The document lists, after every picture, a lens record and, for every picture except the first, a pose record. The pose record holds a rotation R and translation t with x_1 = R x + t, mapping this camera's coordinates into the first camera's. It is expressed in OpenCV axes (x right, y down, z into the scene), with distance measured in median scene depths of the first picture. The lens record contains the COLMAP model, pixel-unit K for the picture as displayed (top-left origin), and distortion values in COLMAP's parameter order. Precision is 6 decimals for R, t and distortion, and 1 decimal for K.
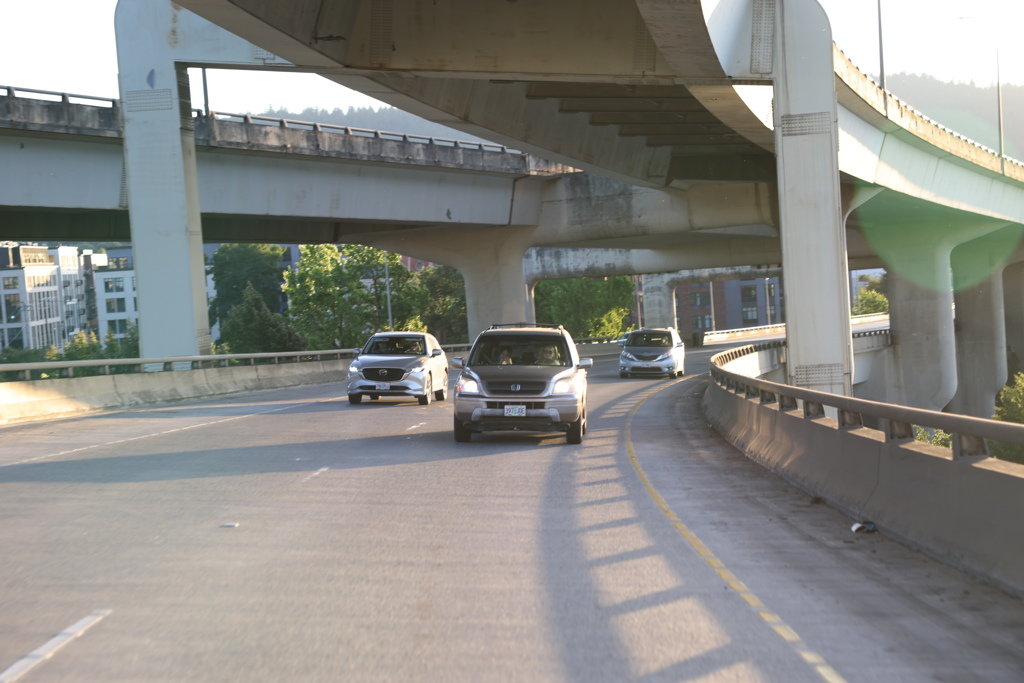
lens RADIAL K [[2026.8, 0, 512.0], [0, 2026.8, 341.5], [0, 0, 1]] dist [0.289433, -0.132884]
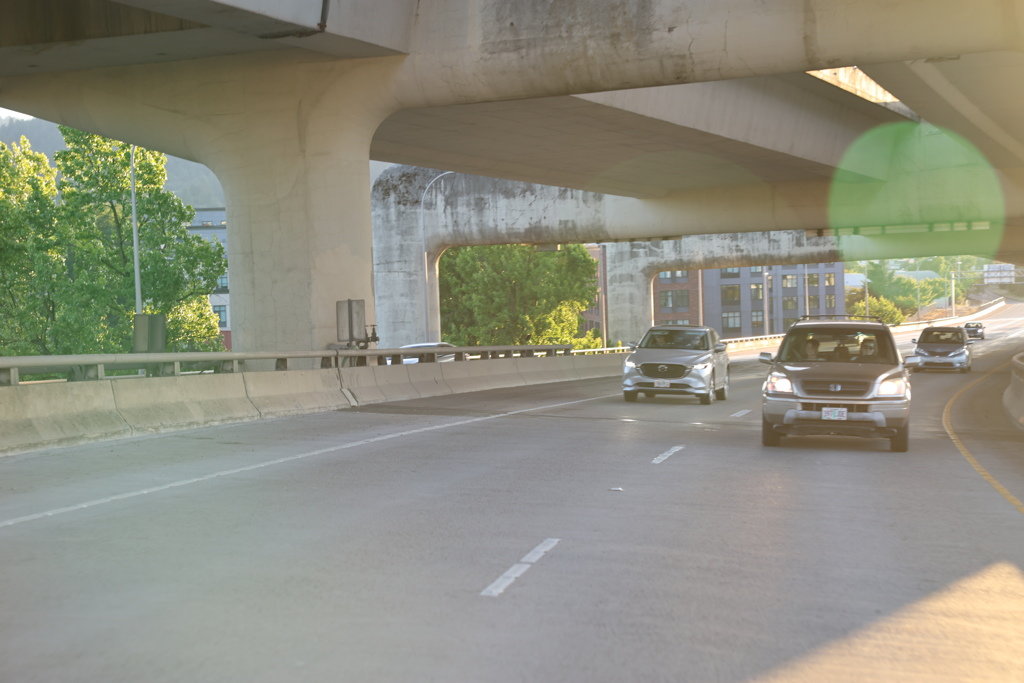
lens RADIAL K [[2019.5, 0, 493.1], [0, 2019.5, 294.6], [0, 0, 1]] dist [0.295476, 0.161844]
pose [[0.999396, 0.028459, 0.019919, 0.023133], [-0.027934, 0.999267, -0.026186, -0.001153], [-0.020649, 0.025613, 0.999459, 0.615132]]
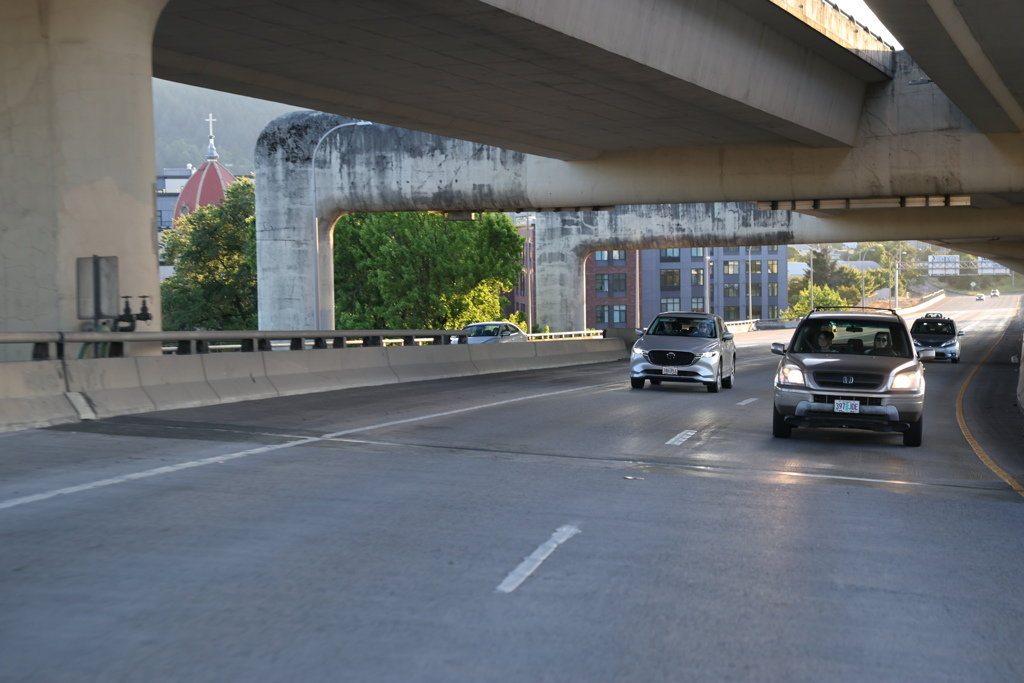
lens RADIAL K [[2021.7, 0, 497.1], [0, 2021.7, 288.7], [0, 0, 1]] dist [0.318217, 0.026531]
pose [[0.997410, 0.050258, 0.051451, 0.040544], [-0.049183, 0.998549, -0.021938, -0.002222], [-0.052479, 0.019350, 0.998435, 0.739256]]
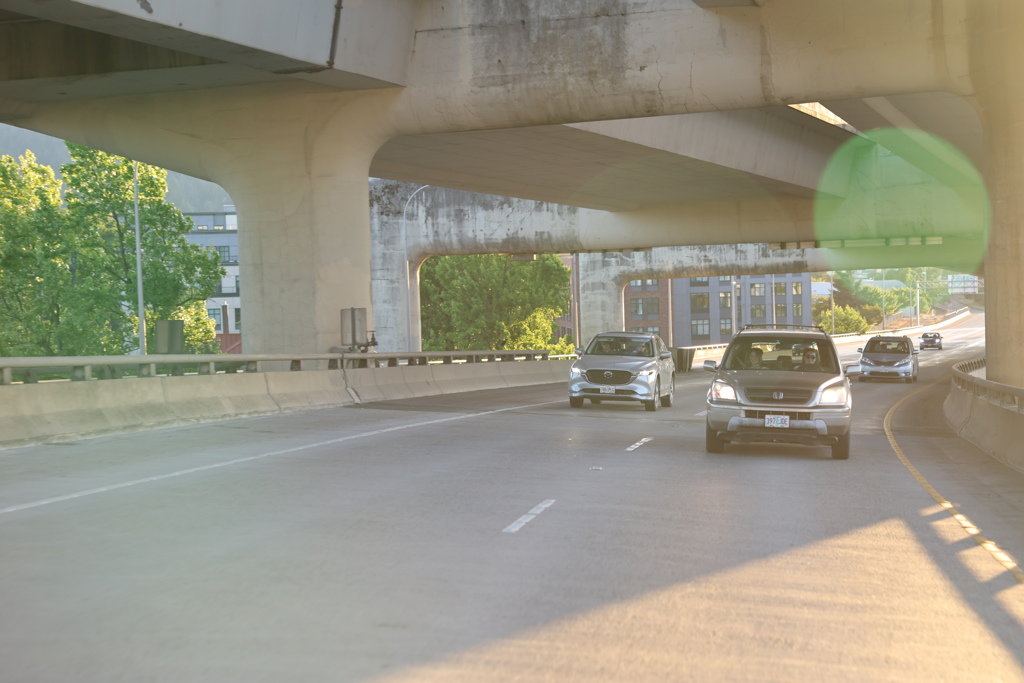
lens RADIAL K [[2021.7, 0, 497.1], [0, 2021.7, 288.7], [0, 0, 1]] dist [0.318217, 0.026531]
pose [[0.998697, 0.036060, 0.036116, 0.018600], [-0.034896, 0.998867, -0.032371, -0.000773], [-0.037242, 0.031069, 0.998823, 0.572201]]
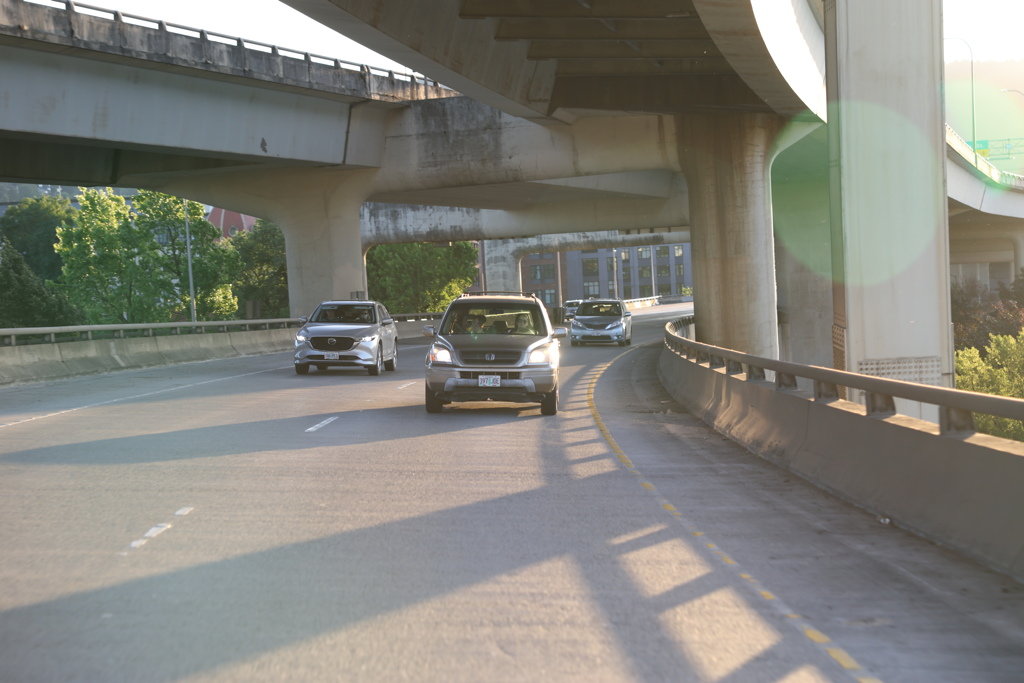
lens RADIAL K [[2026.8, 0, 512.0], [0, 2026.8, 341.5], [0, 0, 1]] dist [0.289433, -0.132884]
pose [[0.996054, 0.006032, 0.088540, -0.005493], [-0.007080, 0.999909, 0.011526, 0.000389], [-0.088462, -0.012108, 0.996006, 0.216595]]
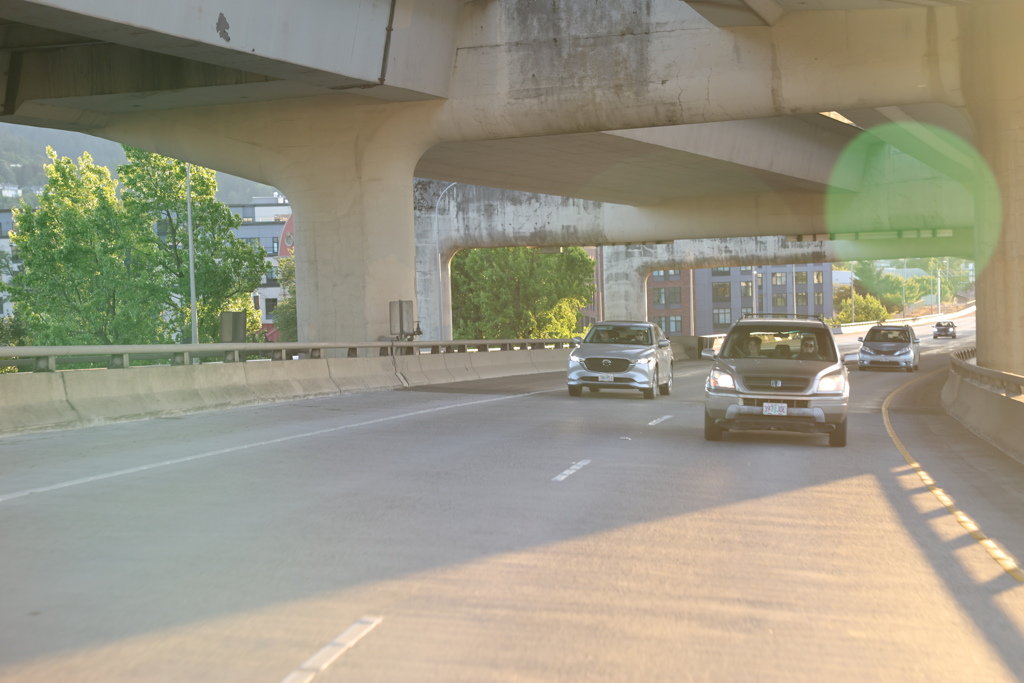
lens RADIAL K [[2020.4, 0, 496.9], [0, 2020.4, 272.1], [0, 0, 1]] dist [0.347331, -0.239715]
pose [[0.999120, 0.033688, 0.024974, 0.014161], [-0.032809, 0.998855, -0.034810, -0.000478], [-0.026118, 0.033960, 0.999082, 0.530872]]
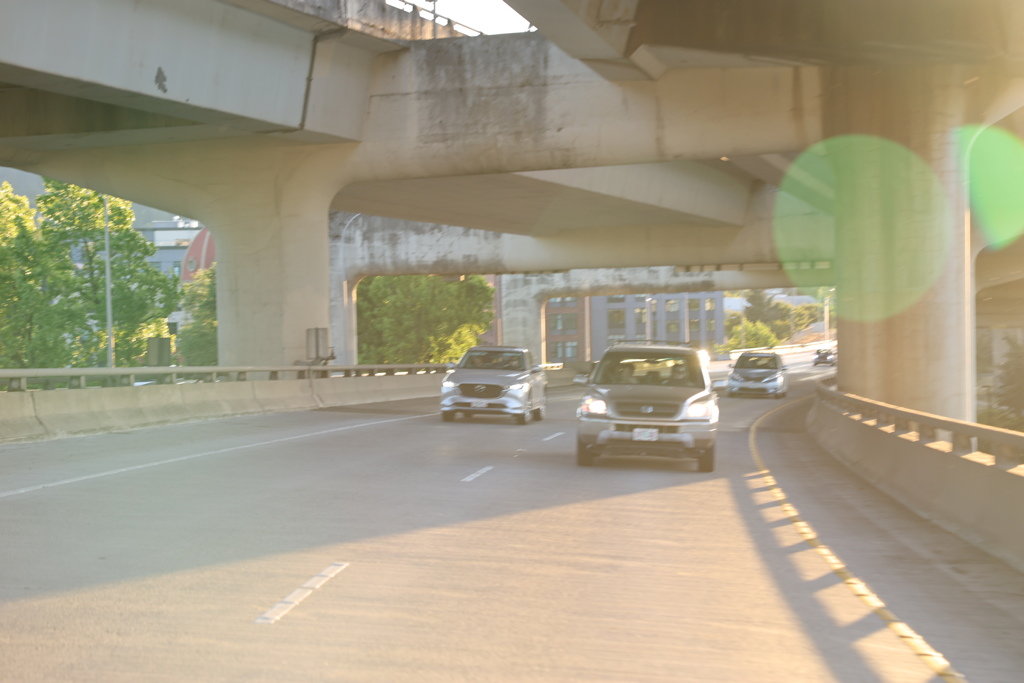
lens RADIAL K [[2021.7, 0, 497.1], [0, 2021.7, 288.7], [0, 0, 1]] dist [0.318217, 0.026531]
pose [[0.996347, 0.040692, 0.075073, 0.010376], [-0.037734, 0.998471, -0.040408, -0.000409], [-0.076602, 0.037427, 0.996359, 0.489268]]
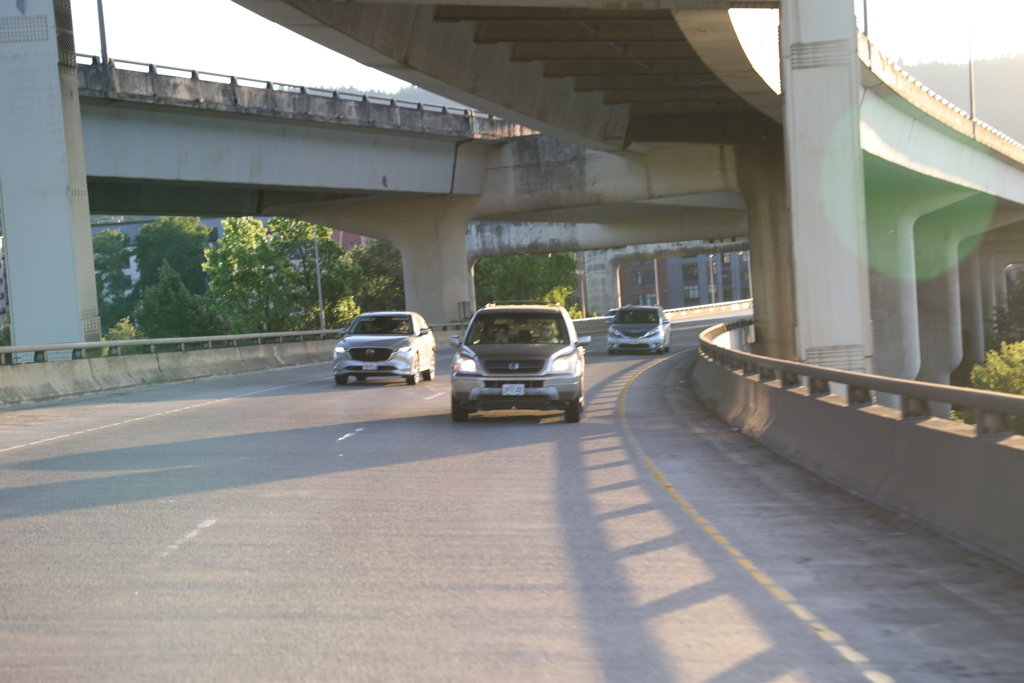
lens RADIAL K [[2026.8, 0, 512.0], [0, 2026.8, 341.5], [0, 0, 1]] dist [0.289433, -0.132884]
pose [[0.999416, -0.009486, 0.032840, -0.004349], [0.009184, 0.999914, 0.009351, 0.000244], [-0.032926, -0.009044, 0.999417, 0.087898]]
